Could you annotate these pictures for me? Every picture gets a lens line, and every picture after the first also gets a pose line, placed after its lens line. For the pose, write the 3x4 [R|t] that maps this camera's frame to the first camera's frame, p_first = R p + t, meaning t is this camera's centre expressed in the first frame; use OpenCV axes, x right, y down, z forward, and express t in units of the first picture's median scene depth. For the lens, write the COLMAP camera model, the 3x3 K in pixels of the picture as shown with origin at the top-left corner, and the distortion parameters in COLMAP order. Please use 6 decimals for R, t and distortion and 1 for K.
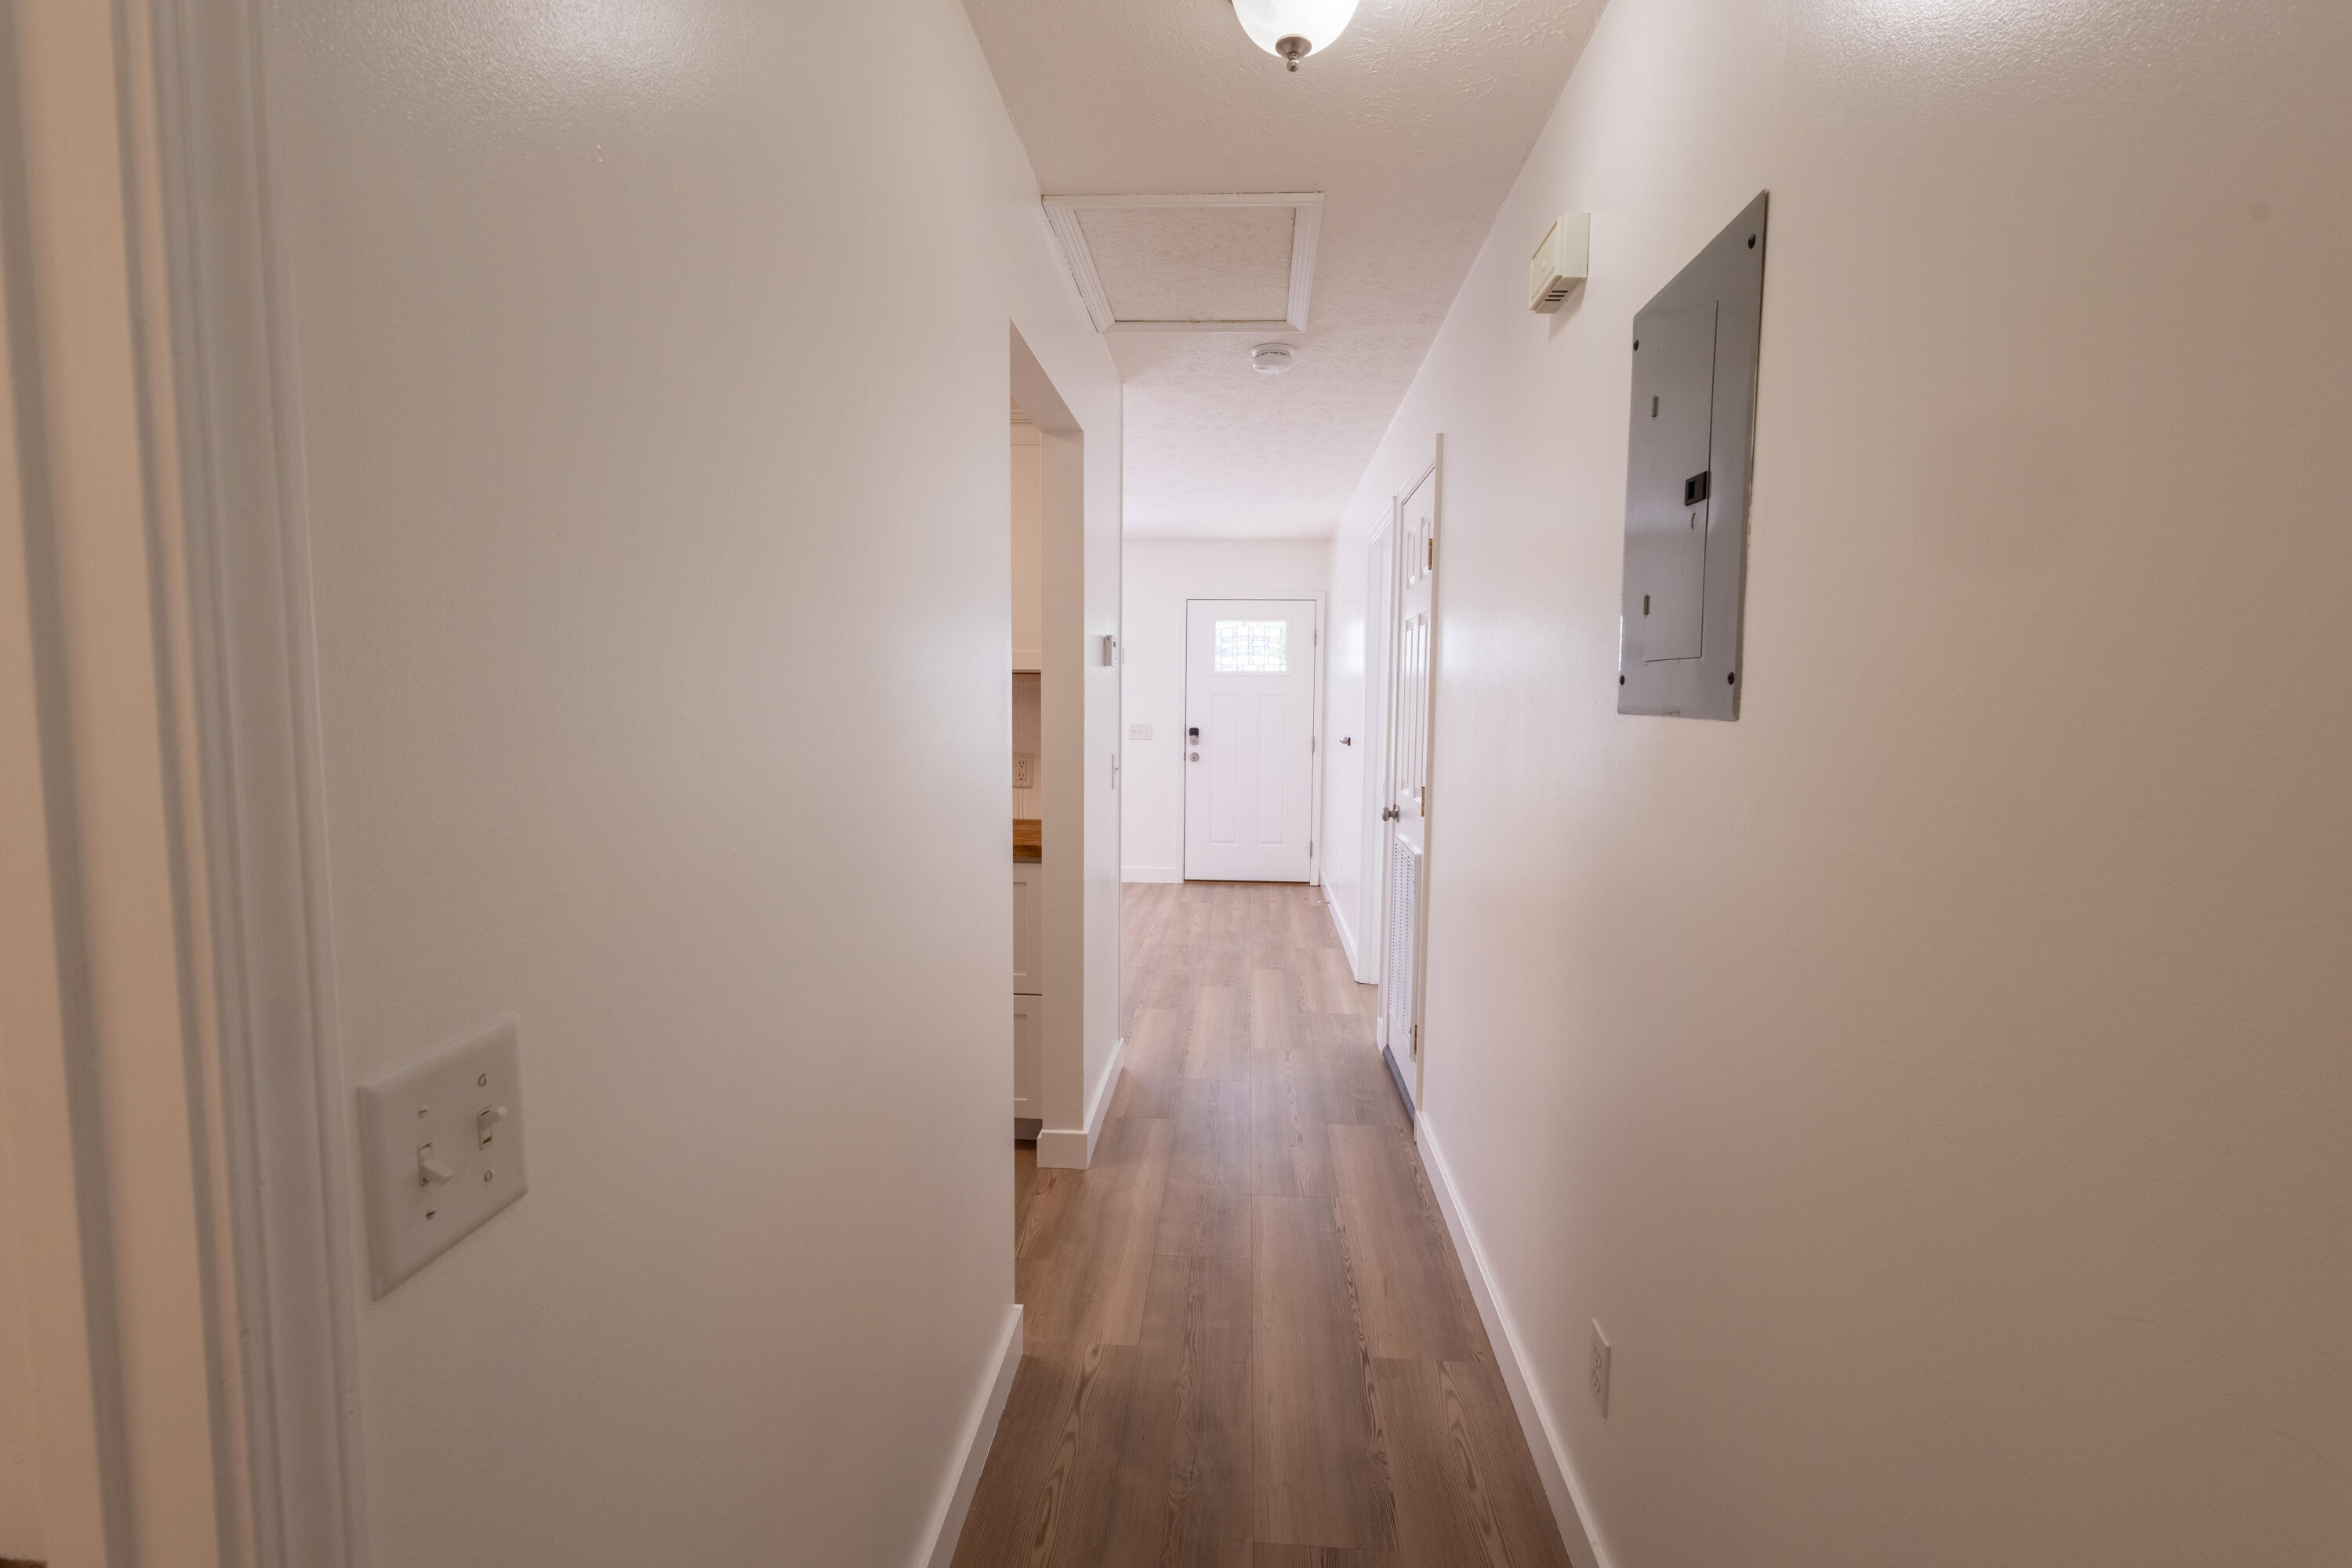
lens RADIAL K [[1074.3, 0, 1178.6], [0, 1074.3, 775.2], [0, 0, 1]] dist [0.013942, -0.005520]
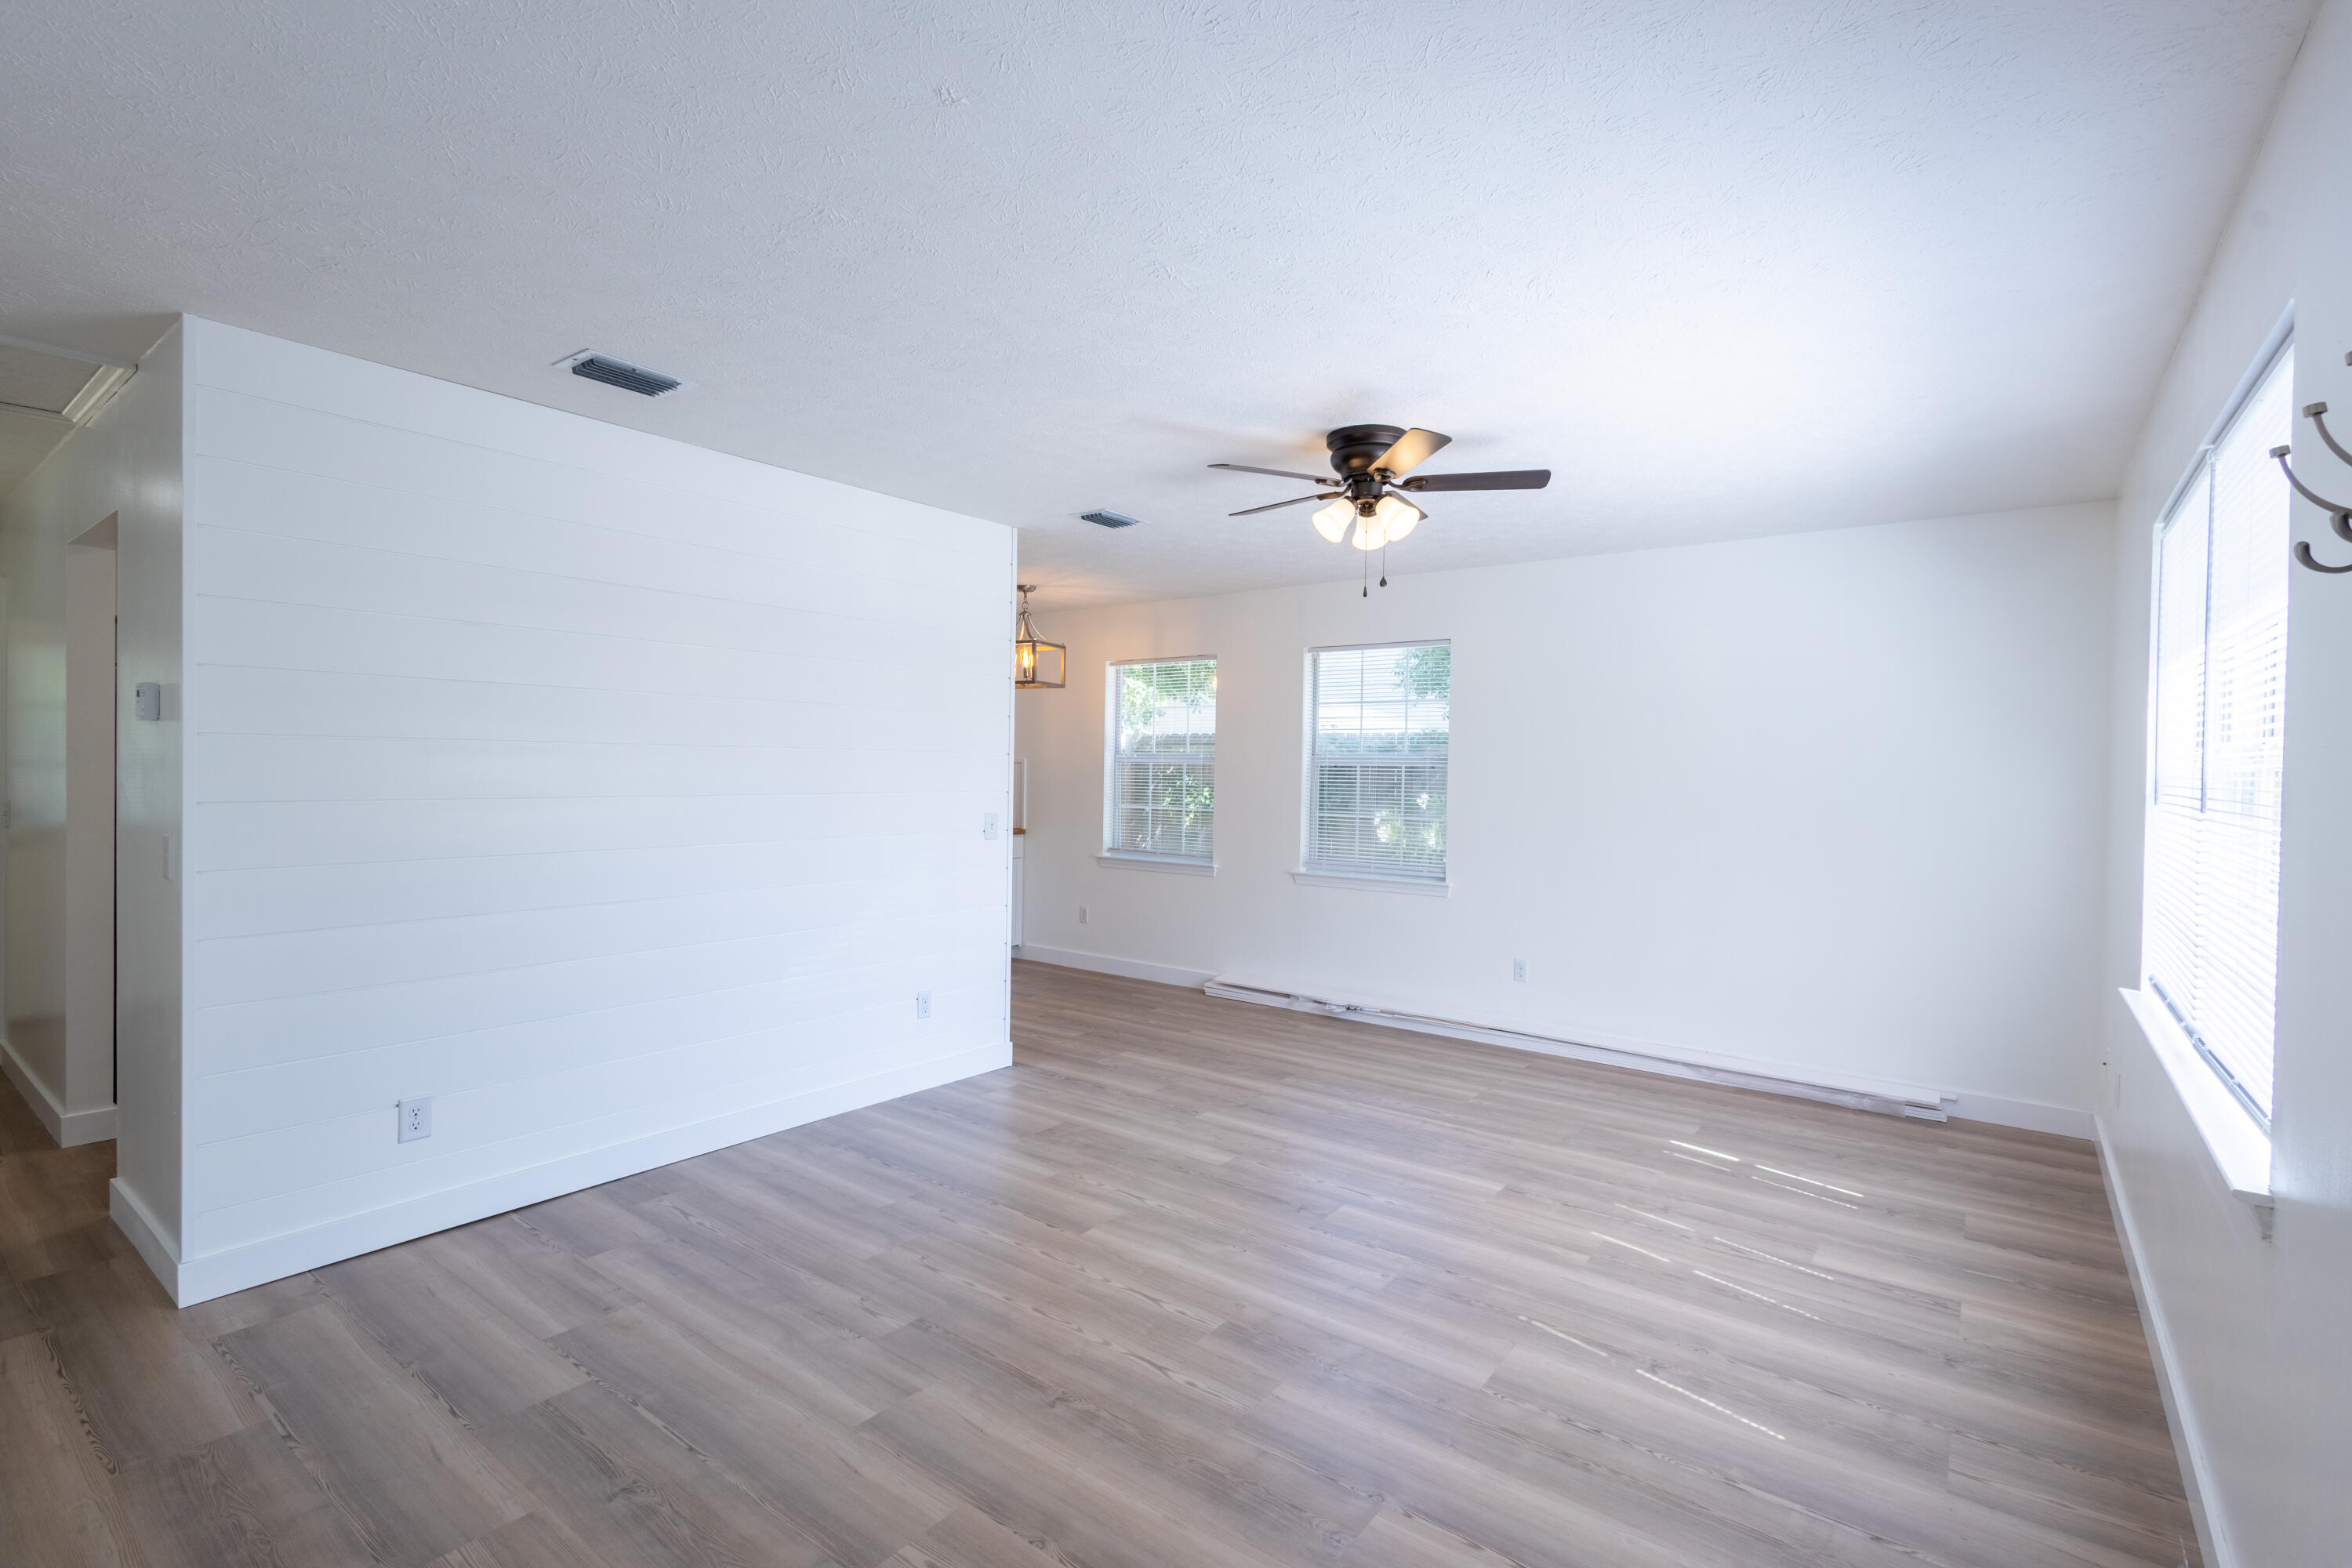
lens RADIAL K [[1074.3, 0, 1174.2], [0, 1074.3, 788.1], [0, 0, 1]] dist [0.013942, -0.005520]
pose [[-0.553021, -0.000884, -0.833167, 0.100371], [-0.084060, 0.994956, 0.054739, -0.083831], [0.828916, 0.100307, -0.550305, 1.111536]]
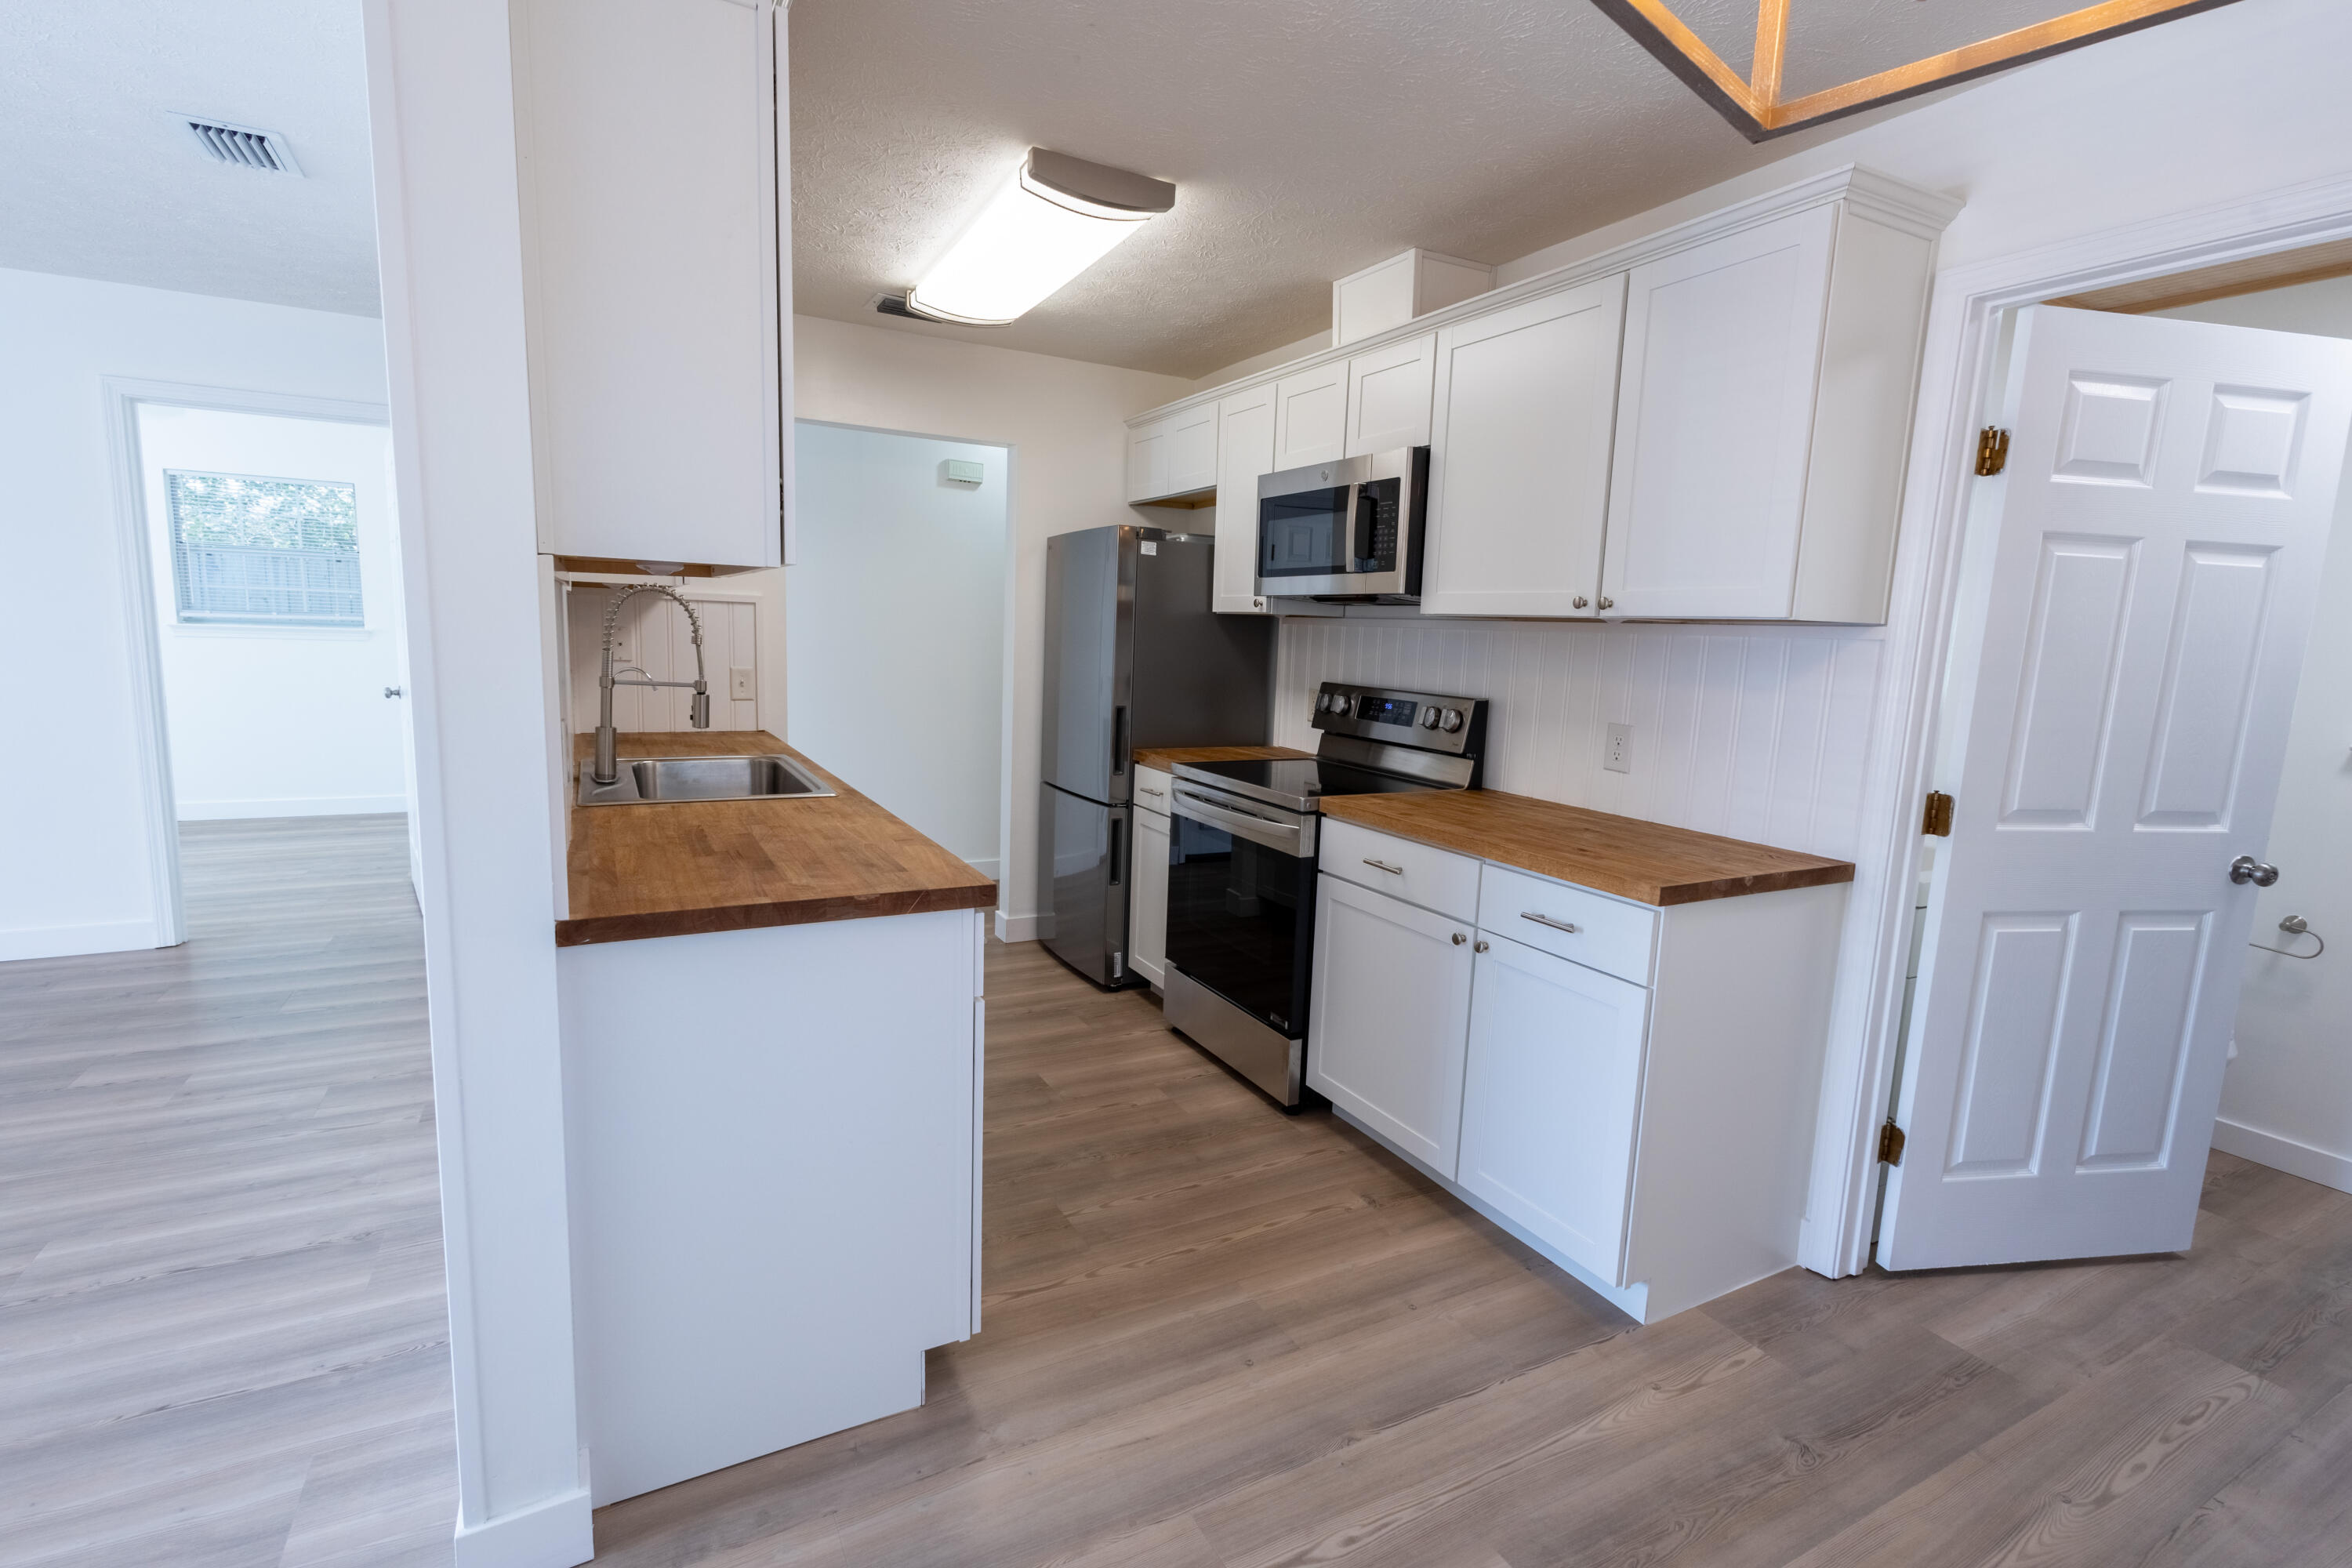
lens RADIAL K [[1074.3, 0, 1177.1], [0, 1074.3, 784.5], [0, 0, 1]] dist [0.013942, -0.005520]
pose [[-0.532748, -0.147965, 0.833238, -0.700104], [0.024302, 0.981515, 0.189834, -0.049817], [-0.845925, 0.121383, -0.519304, 0.597858]]
